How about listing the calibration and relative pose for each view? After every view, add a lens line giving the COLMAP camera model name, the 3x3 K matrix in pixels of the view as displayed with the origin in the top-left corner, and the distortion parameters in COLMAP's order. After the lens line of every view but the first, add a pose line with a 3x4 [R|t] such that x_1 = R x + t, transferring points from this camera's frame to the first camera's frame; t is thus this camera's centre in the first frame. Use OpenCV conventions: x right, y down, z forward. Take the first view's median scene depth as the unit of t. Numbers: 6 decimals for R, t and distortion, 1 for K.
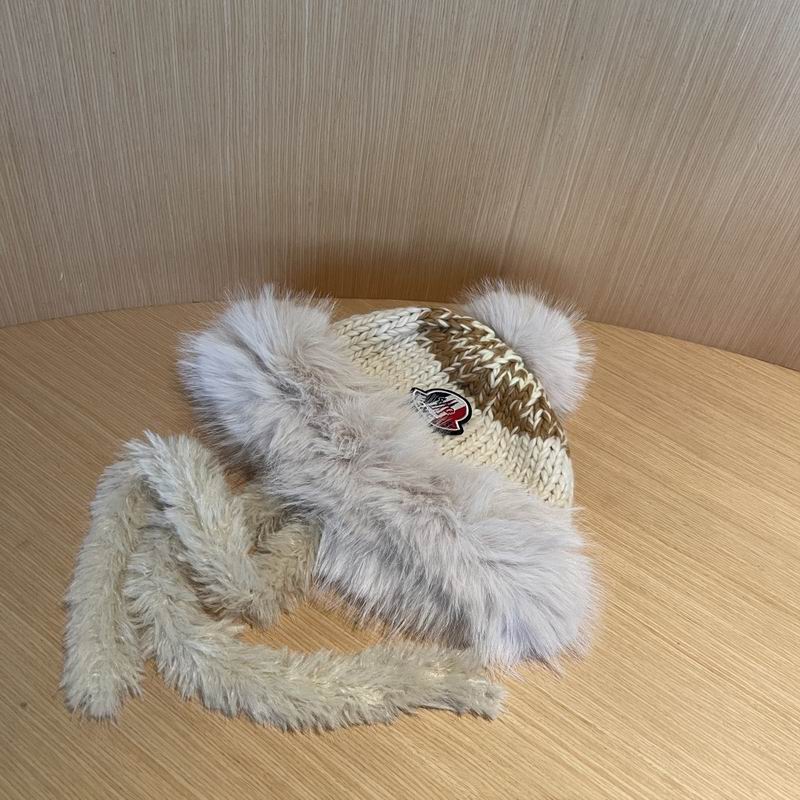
lens RADIAL K [[811.6, 0, 404.8], [0, 811.6, 407.9], [0, 0, 1]] dist [0.021320, 0.000000]
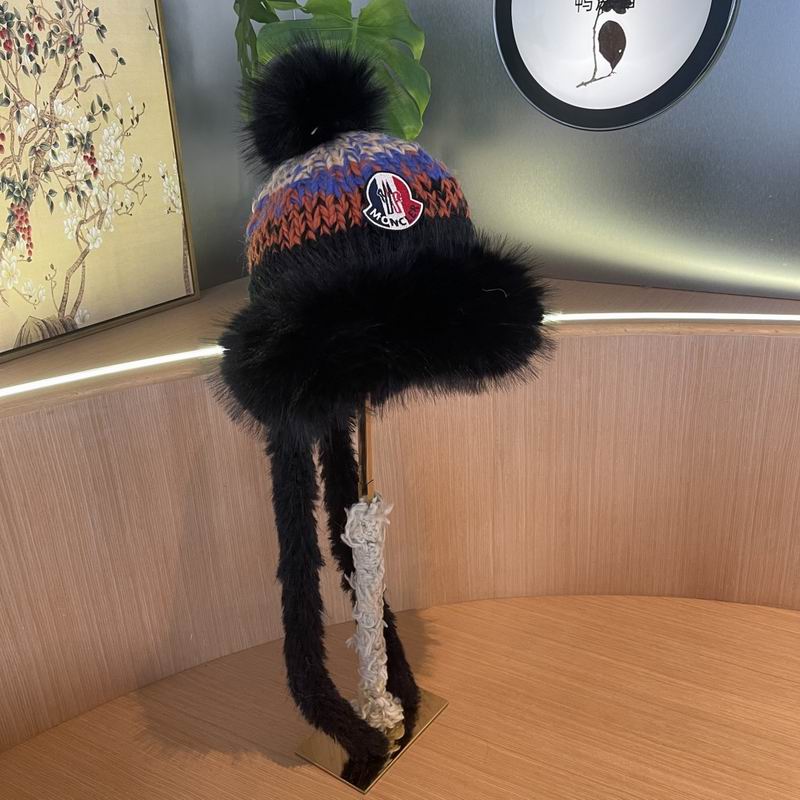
lens RADIAL K [[811.6, 0, 406.2], [0, 811.6, 410.5], [0, 0, 1]] dist [0.021320, 0.000000]
pose [[0.979967, -0.197677, 0.024246, -0.008737], [0.191031, 0.898564, -0.395081, 0.127188], [0.056312, 0.391799, 0.918326, -0.480519]]
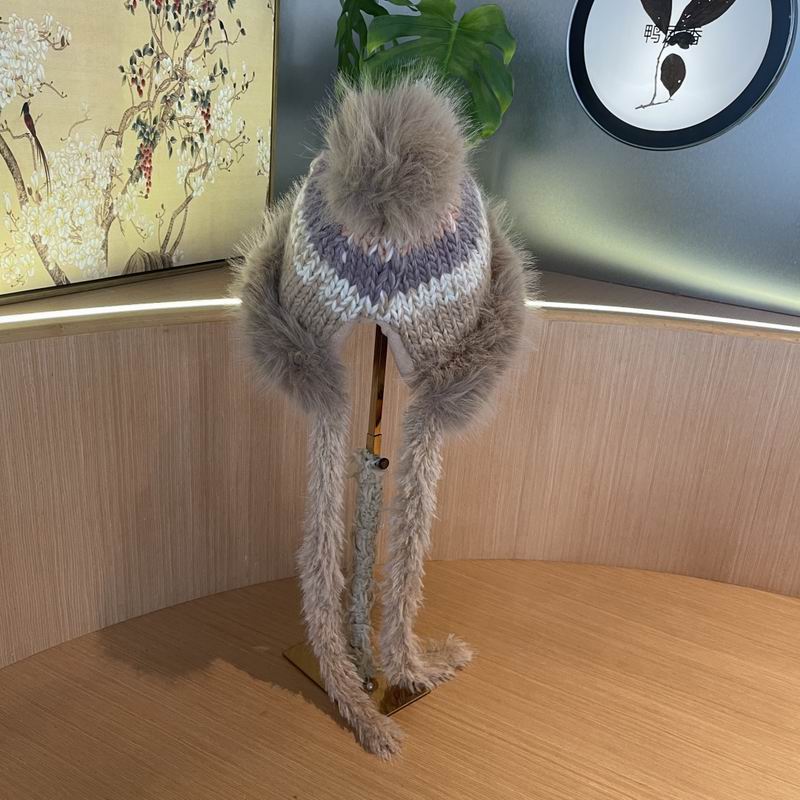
lens RADIAL K [[811.6, 0, 394.2], [0, 811.6, 408.5], [0, 0, 1]] dist [0.021320, 0.000000]
pose [[0.993395, -0.087560, 0.074154, -0.247306], [0.110452, 0.904774, -0.411320, 0.269130], [-0.031077, 0.416794, 0.908470, -0.581700]]
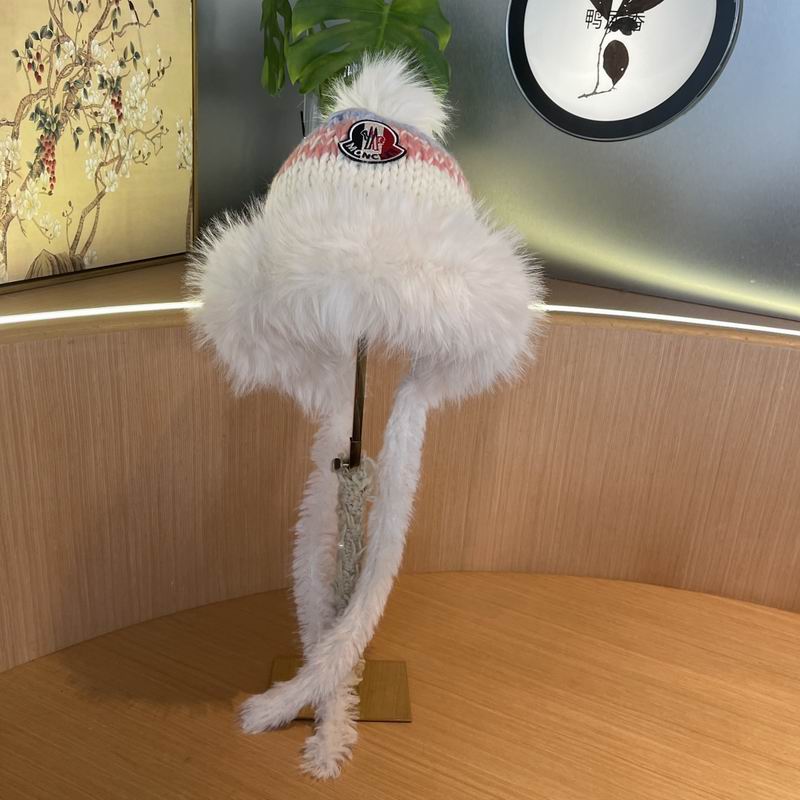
lens RADIAL K [[811.6, 0, 398.4], [0, 811.6, 404.5], [0, 0, 1]] dist [0.021320, 0.000000]
pose [[0.985584, -0.108640, 0.129695, -0.192817], [0.151978, 0.905345, -0.396551, 0.198526], [-0.074338, 0.410545, 0.908805, -0.506799]]
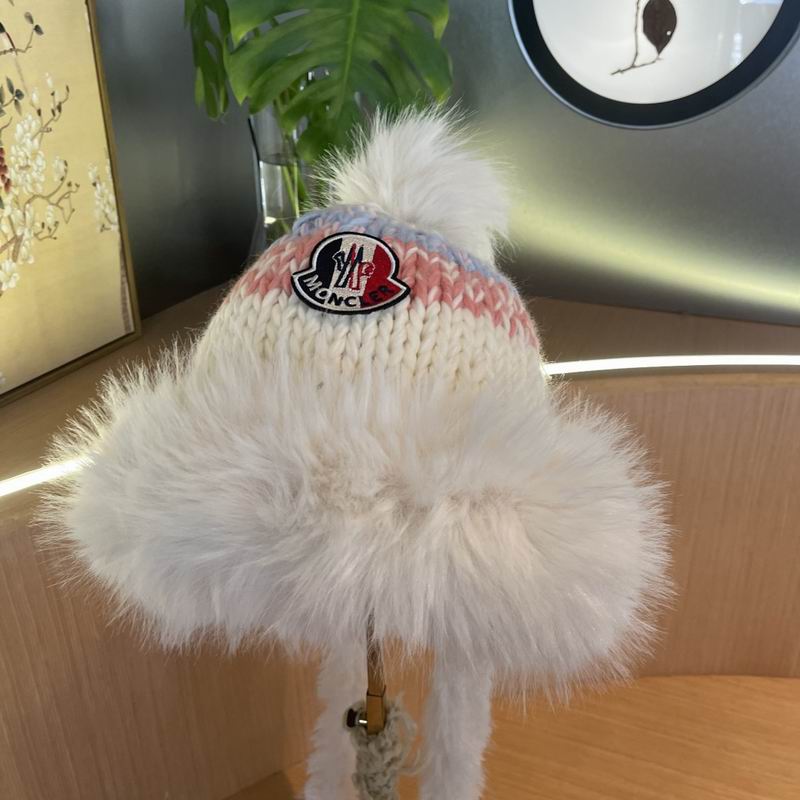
lens RADIAL K [[811.6, 0, 391.5], [0, 811.6, 405.5], [0, 0, 1]] dist [0.021320, 0.000000]
pose [[0.961568, -0.229702, 0.150413, -0.187909], [0.266982, 0.910098, -0.316926, -0.226069], [-0.064092, 0.344903, 0.936447, -0.251672]]
